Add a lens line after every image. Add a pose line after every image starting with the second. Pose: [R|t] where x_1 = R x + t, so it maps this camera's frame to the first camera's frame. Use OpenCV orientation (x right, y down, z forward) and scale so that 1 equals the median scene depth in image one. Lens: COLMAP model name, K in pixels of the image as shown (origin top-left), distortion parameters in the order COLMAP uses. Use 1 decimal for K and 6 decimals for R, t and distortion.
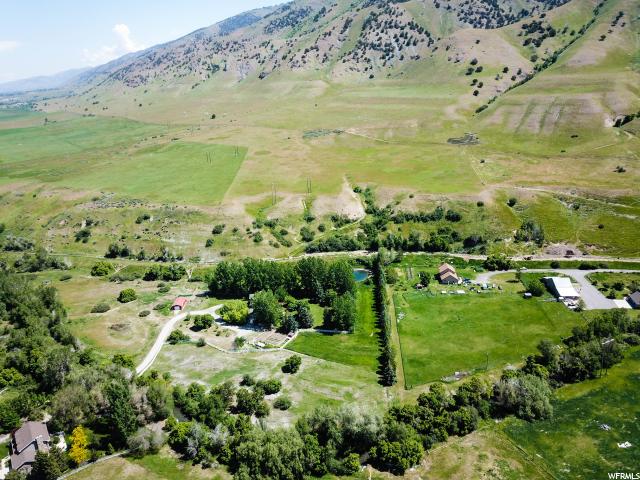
lens RADIAL K [[487.1, 0, 321.5], [0, 487.1, 239.2], [0, 0, 1]] dist [0.012798, -0.005613]
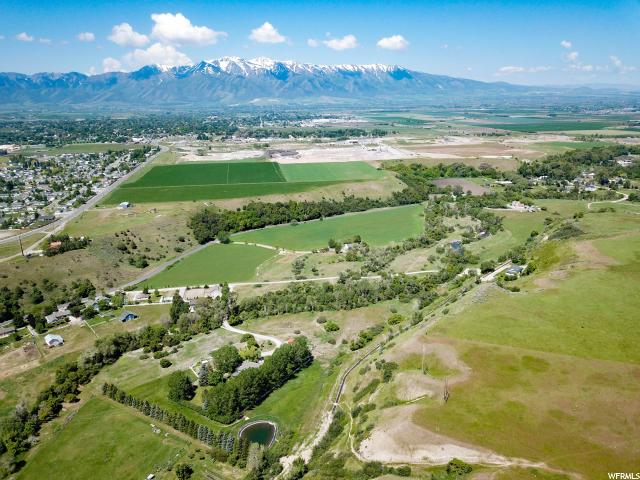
lens RADIAL K [[487.1, 0, 321.5], [0, 487.1, 239.2], [0, 0, 1]] dist [0.012798, -0.005613]
pose [[-0.457096, 0.288265, -0.841408, 0.851298], [-0.249641, 0.866411, 0.432449, -0.836257], [0.853664, 0.407720, -0.324070, 1.611001]]
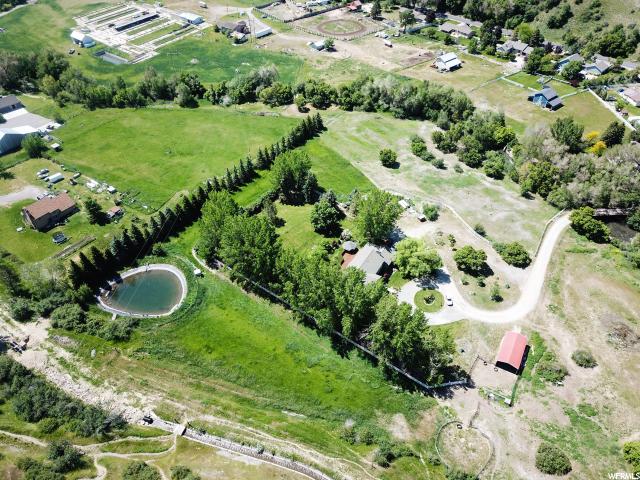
lens RADIAL K [[487.1, 0, 321.5], [0, 487.1, 239.2], [0, 0, 1]] dist [0.012798, -0.005613]
pose [[-0.852185, -0.315781, 0.417208, -0.347022], [0.201984, 0.537016, 0.819034, -0.403969], [-0.482683, 0.782238, -0.393855, 1.385496]]
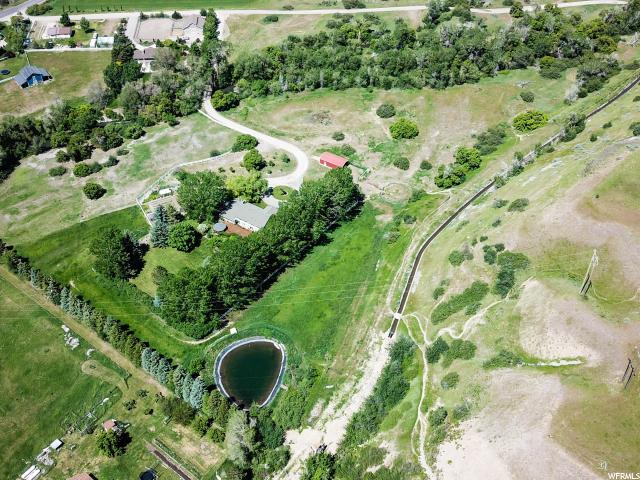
lens RADIAL K [[716.1, 0, 320.0], [0, 716.1, 240.0], [0, 0, 1]] dist [0.069933, -0.193056]
pose [[-0.549558, 0.606637, -0.574436, 0.466572], [-0.240646, 0.543491, 0.804181, -0.760244], [0.800047, 0.580180, -0.152695, 1.414339]]
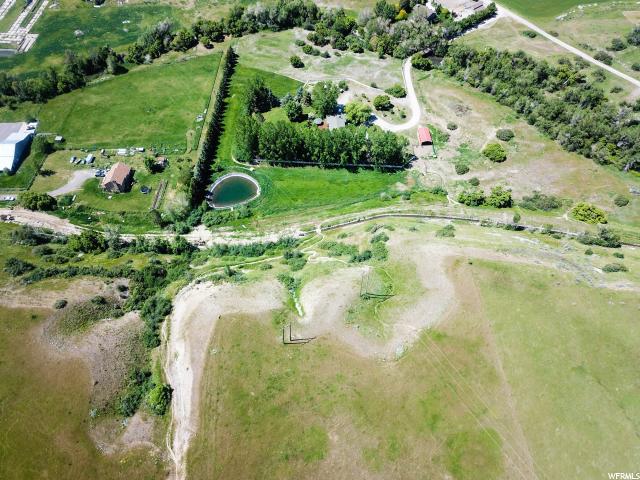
lens RADIAL K [[487.1, 0, 321.5], [0, 487.1, 239.2], [0, 0, 1]] dist [0.012798, -0.005613]
pose [[-0.998672, 0.051517, -0.000635, -0.093392], [0.014517, 0.293205, 0.955940, -0.840395], [0.049433, 0.954661, -0.293563, 1.702936]]
